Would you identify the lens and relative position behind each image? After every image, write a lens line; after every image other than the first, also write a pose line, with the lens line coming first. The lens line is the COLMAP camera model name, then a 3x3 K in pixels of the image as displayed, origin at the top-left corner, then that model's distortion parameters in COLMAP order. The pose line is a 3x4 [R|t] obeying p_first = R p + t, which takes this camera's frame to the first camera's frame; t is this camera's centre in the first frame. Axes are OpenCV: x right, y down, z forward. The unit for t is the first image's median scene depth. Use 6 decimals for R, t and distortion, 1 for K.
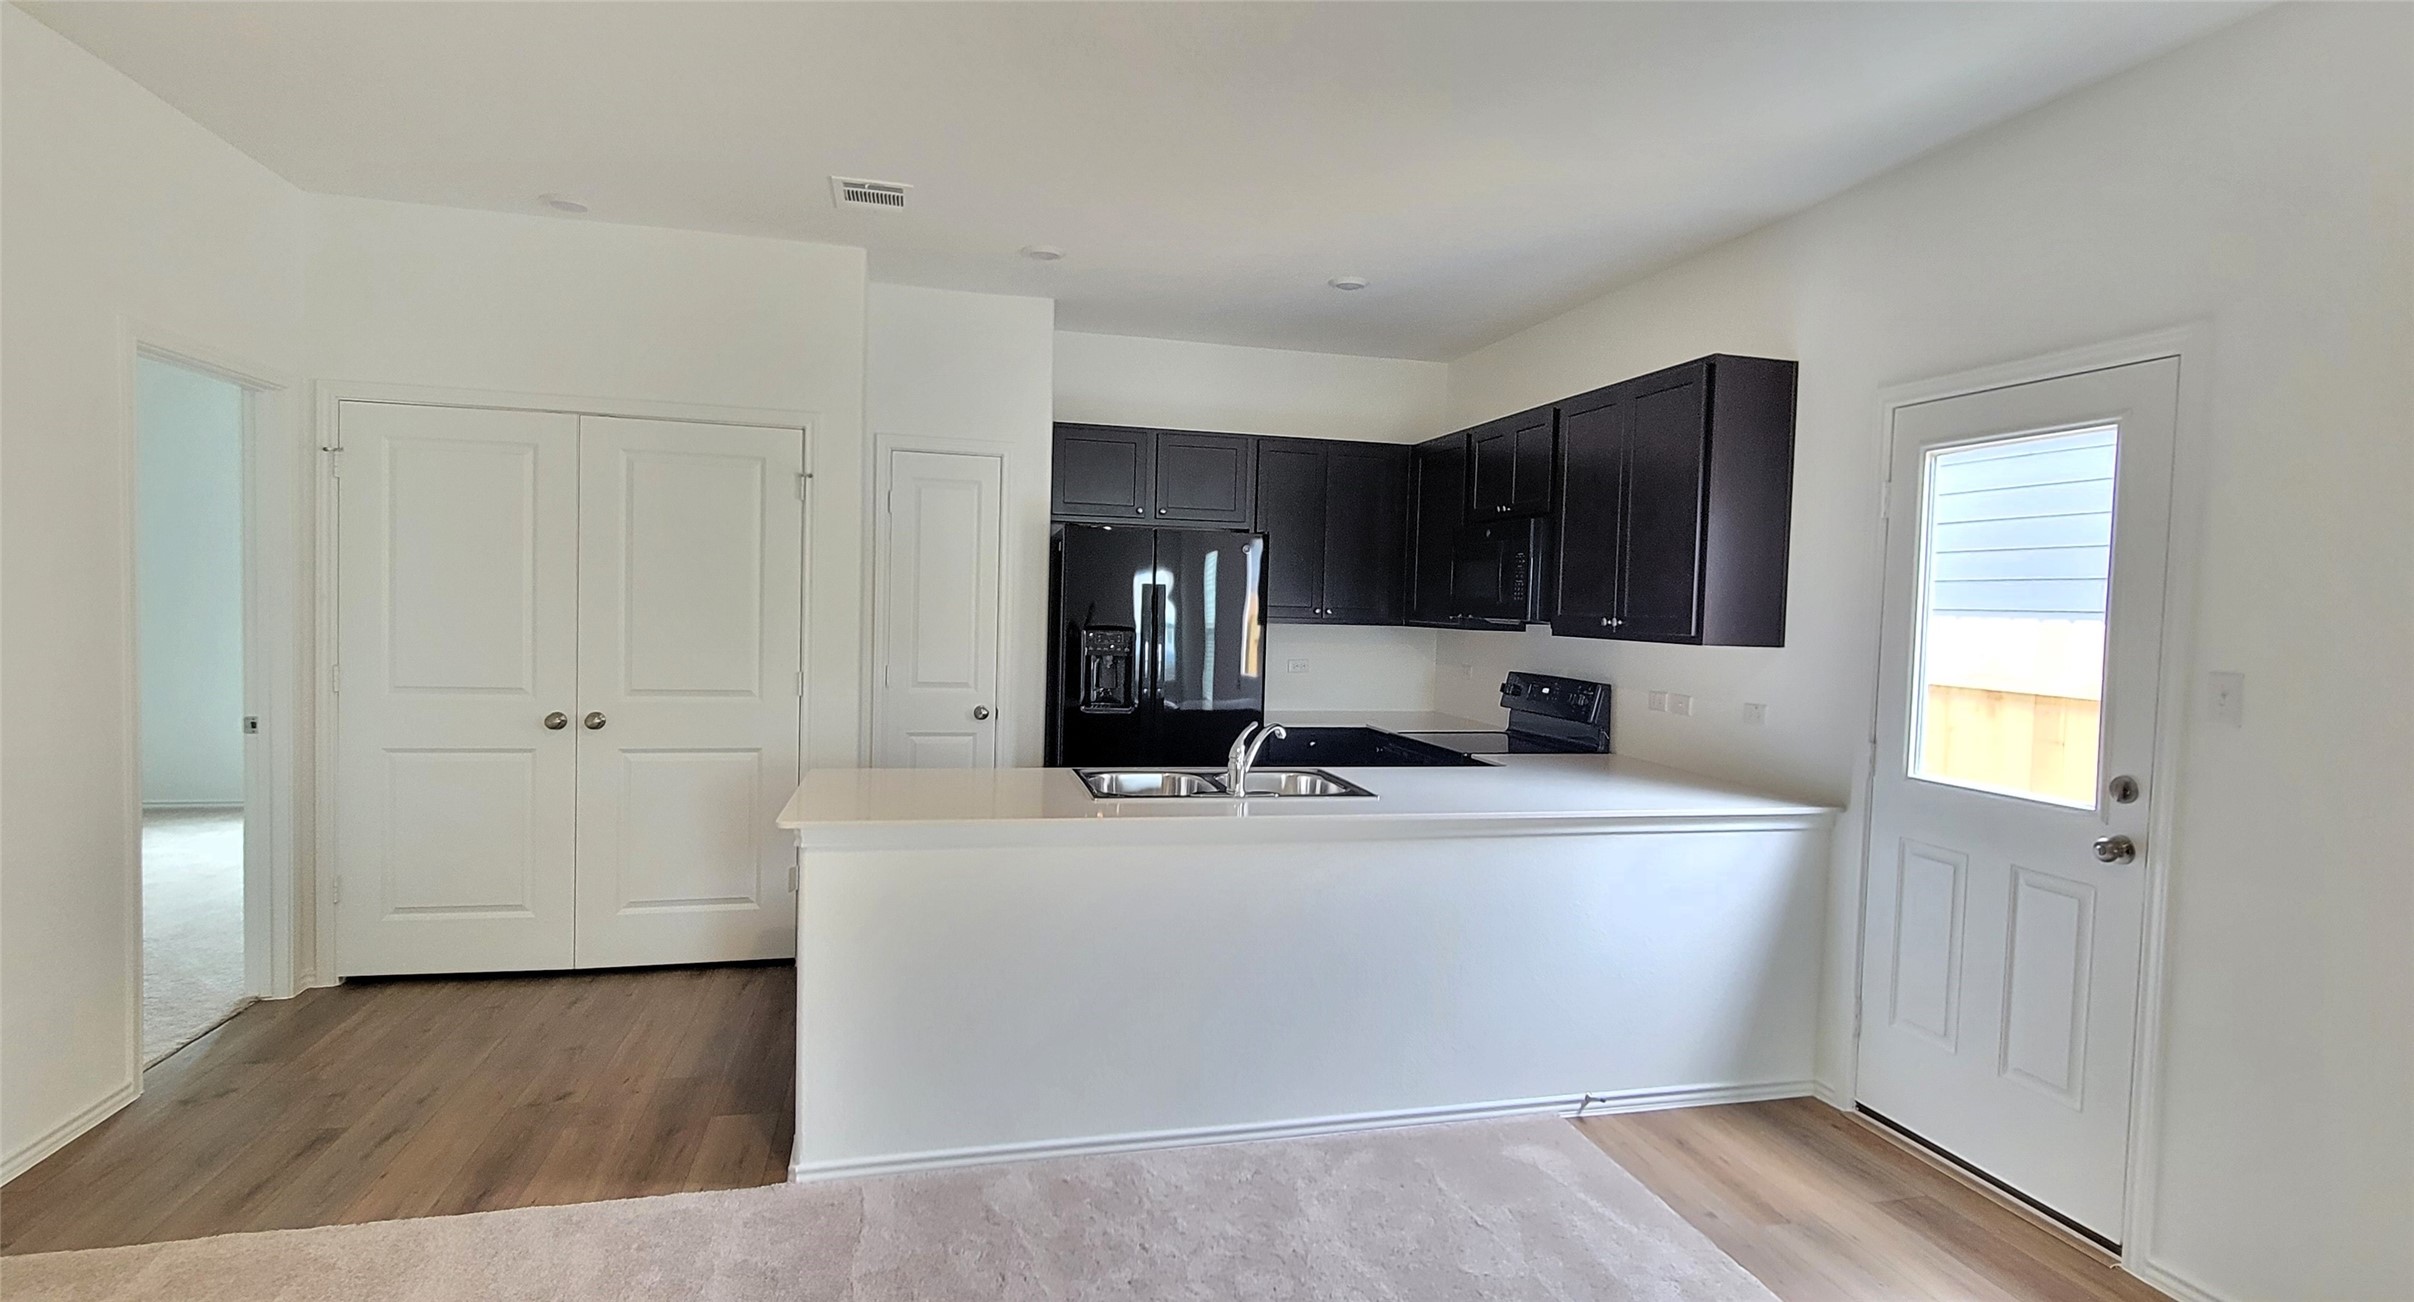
lens RADIAL K [[1230.8, 0, 1243.1], [0, 1230.8, 645.6], [0, 0, 1]] dist [0.002714, -0.001437]
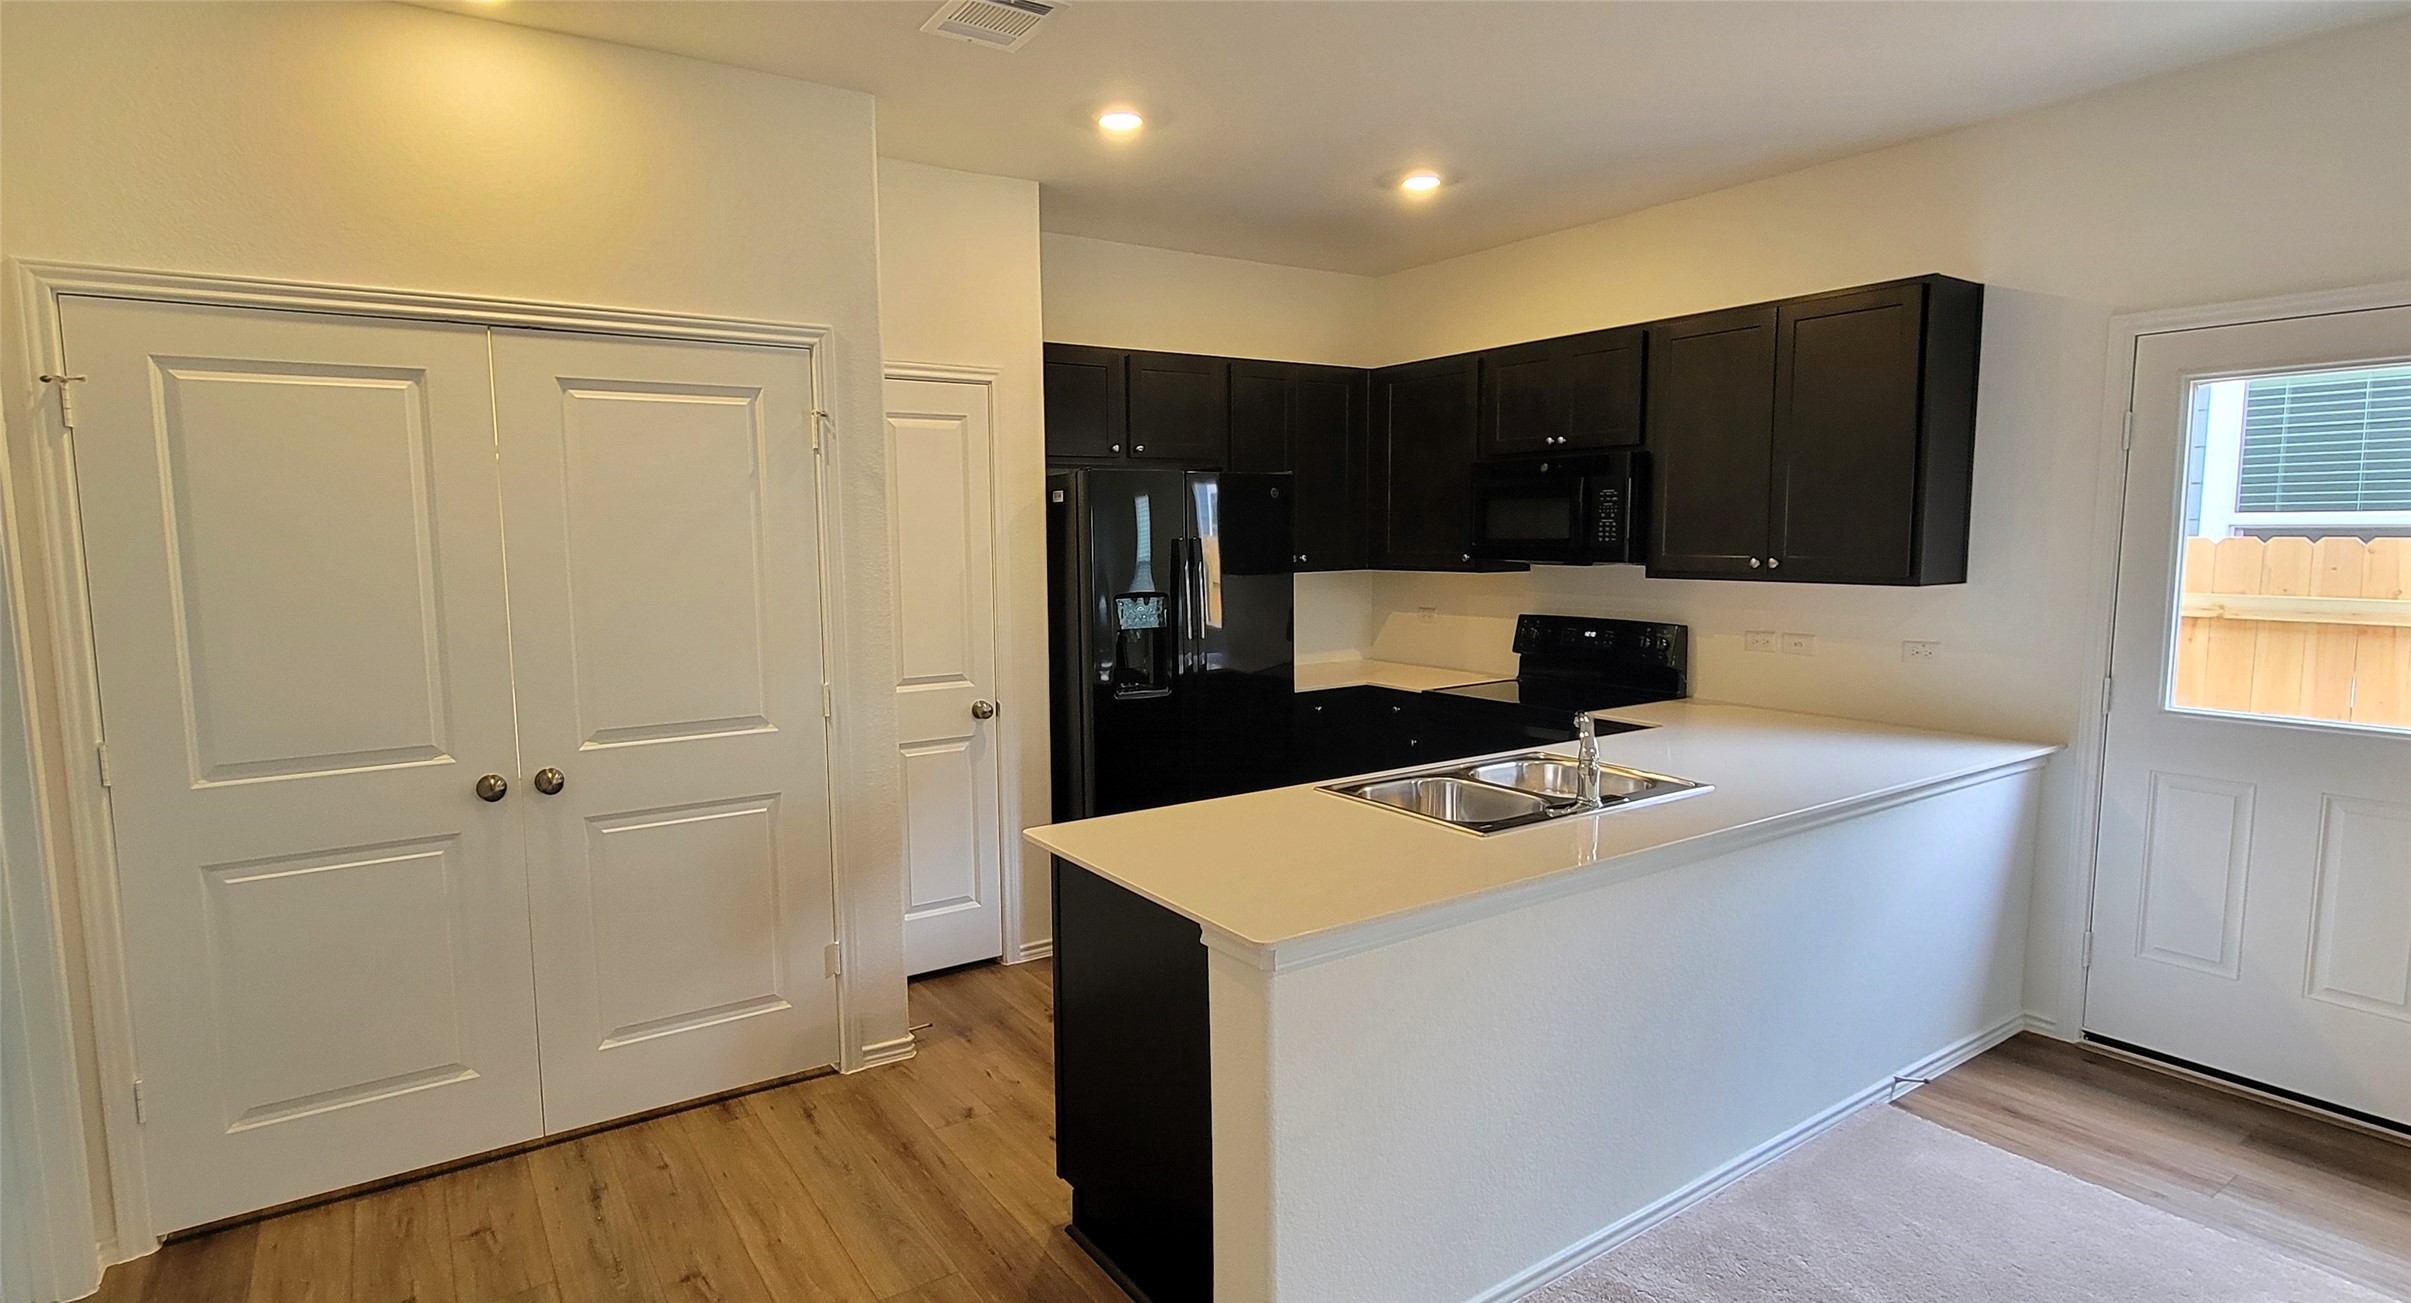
lens RADIAL K [[1227.6, 0, 1205.5], [0, 1227.6, 651.5], [0, 0, 1]] dist [-0.000983, 0.000215]
pose [[0.944251, -0.073433, 0.320933, -0.492917], [0.050998, 0.995666, 0.077774, -0.056583], [-0.325253, -0.057072, 0.943903, 0.307269]]
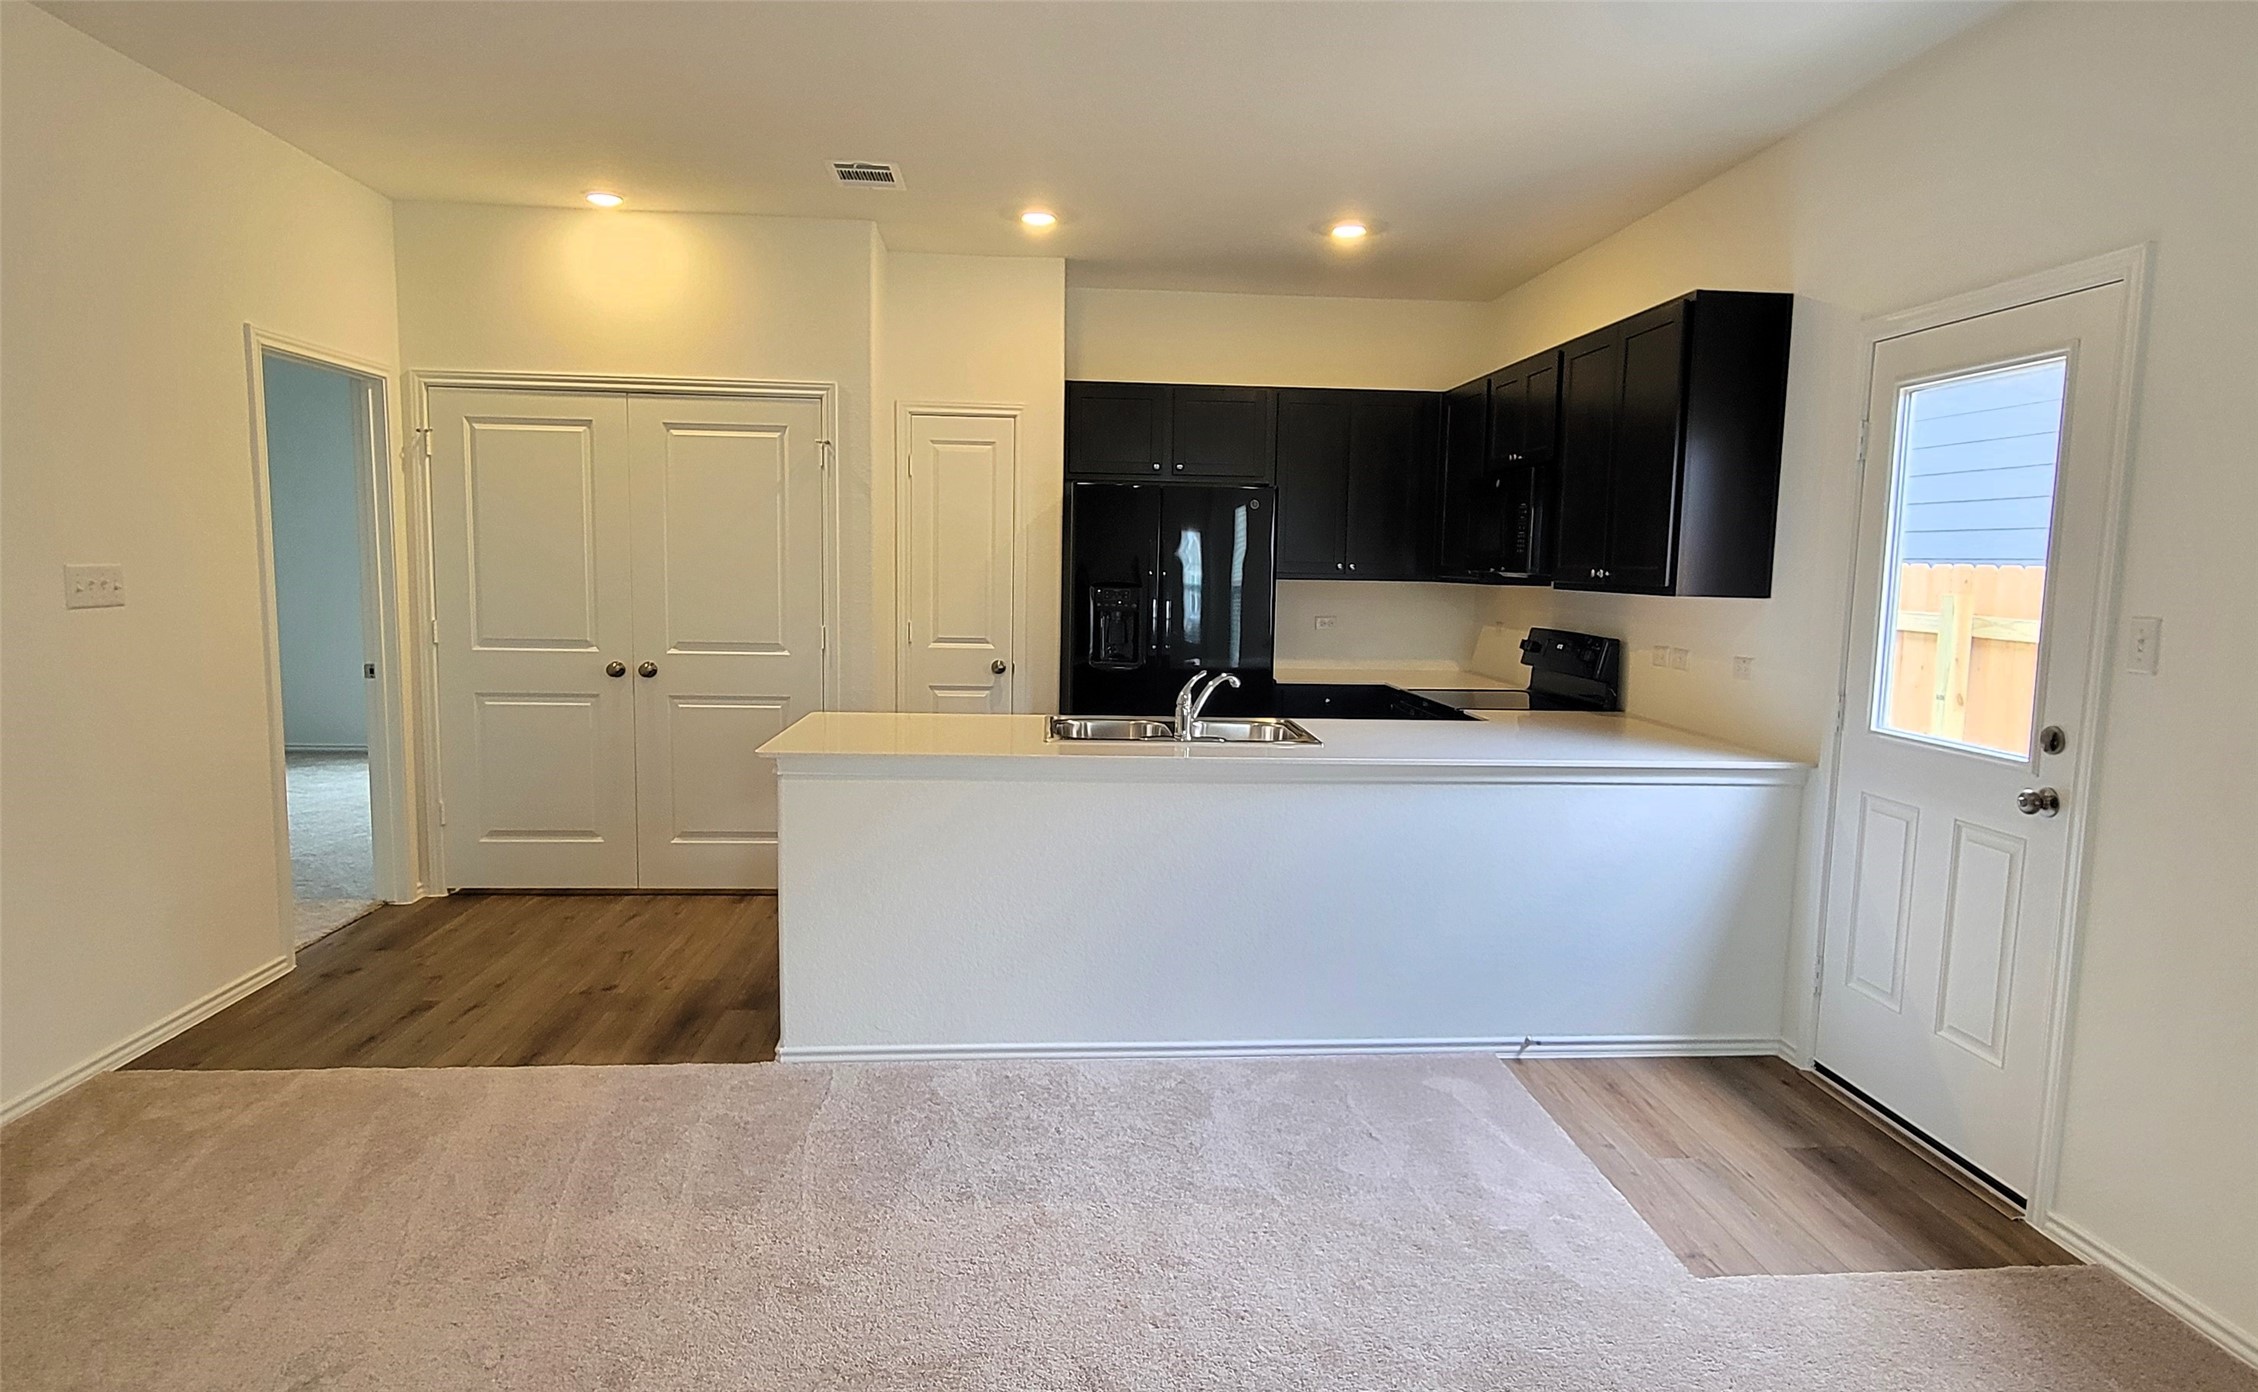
lens RADIAL K [[1310.4, 0, 1129.0], [0, 1310.4, 696.0], [0, 0, 1]] dist [-0.001775, 0.000349]
pose [[0.983364, 0.008940, -0.181424, 0.149656], [0.003053, 0.997834, 0.065716, 0.009912], [0.181619, -0.065177, 0.981207, -0.105673]]
